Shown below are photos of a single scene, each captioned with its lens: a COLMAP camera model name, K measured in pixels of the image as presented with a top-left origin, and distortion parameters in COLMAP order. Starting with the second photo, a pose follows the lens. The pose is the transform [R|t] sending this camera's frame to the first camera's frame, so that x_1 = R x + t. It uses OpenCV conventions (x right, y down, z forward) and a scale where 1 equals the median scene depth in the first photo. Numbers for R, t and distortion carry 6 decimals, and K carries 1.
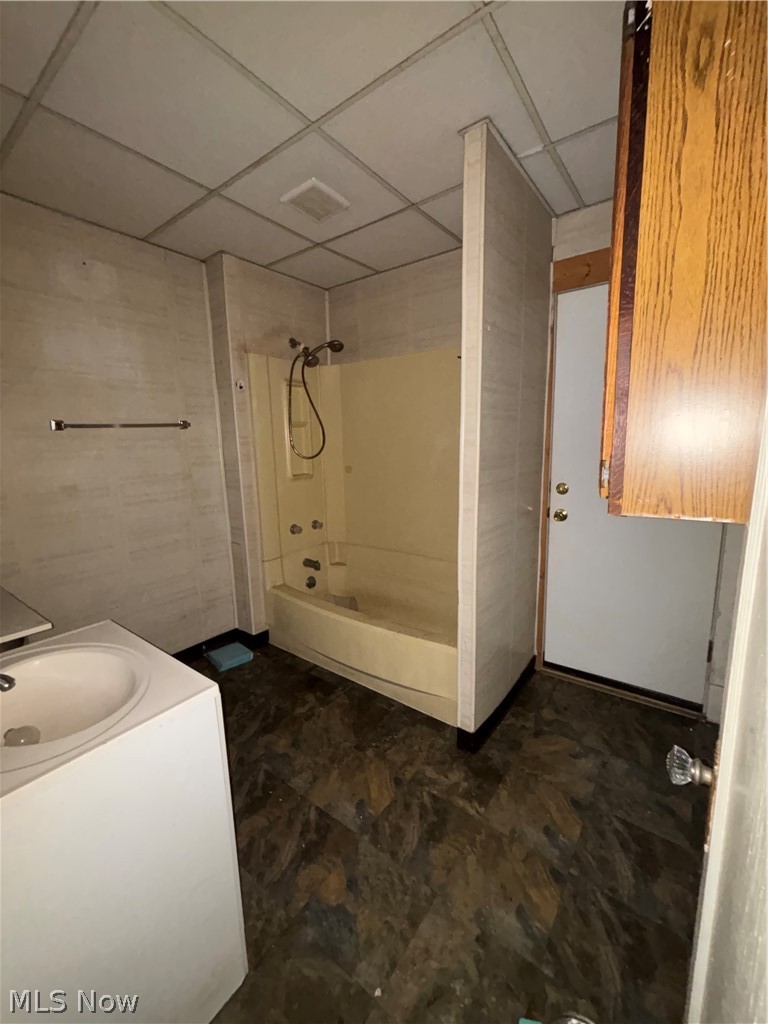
lens RADIAL K [[415.7, 0, 382.4], [0, 415.7, 509.1], [0, 0, 1]] dist [0.010990, -0.002042]
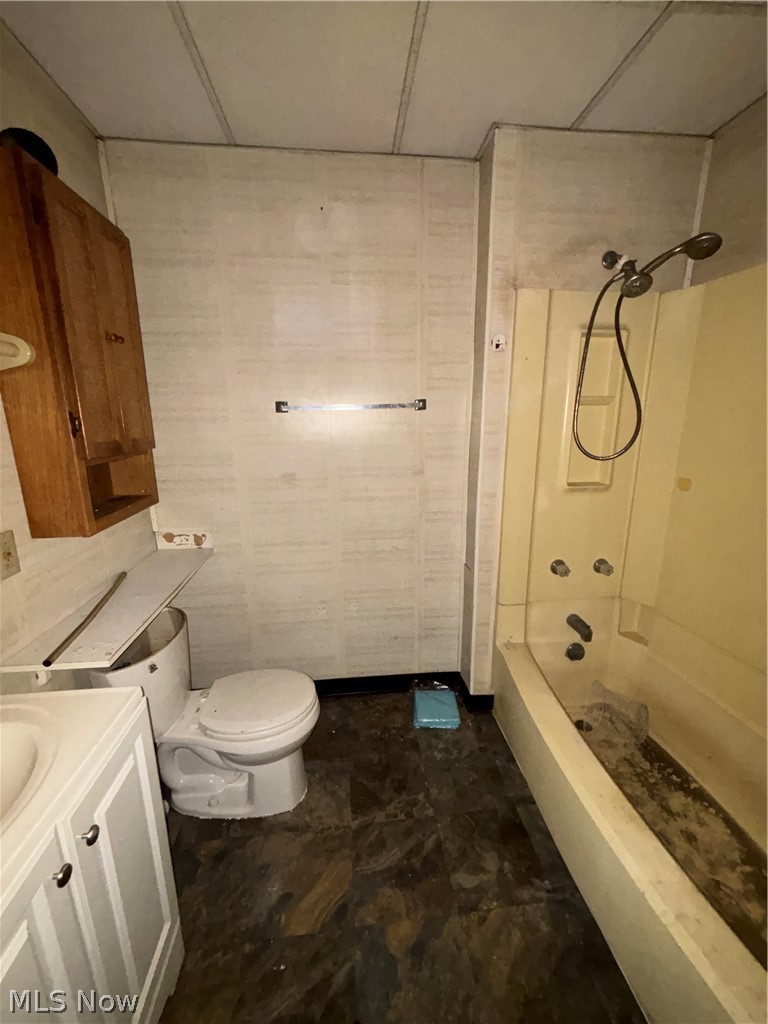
lens RADIAL K [[415.7, 0, 389.1], [0, 415.7, 510.3], [0, 0, 1]] dist [0.010990, -0.002042]
pose [[0.684020, 0.181202, -0.706599, 0.050939], [-0.132517, 0.983406, 0.123905, -0.087424], [0.717325, 0.008883, 0.696682, 0.384074]]
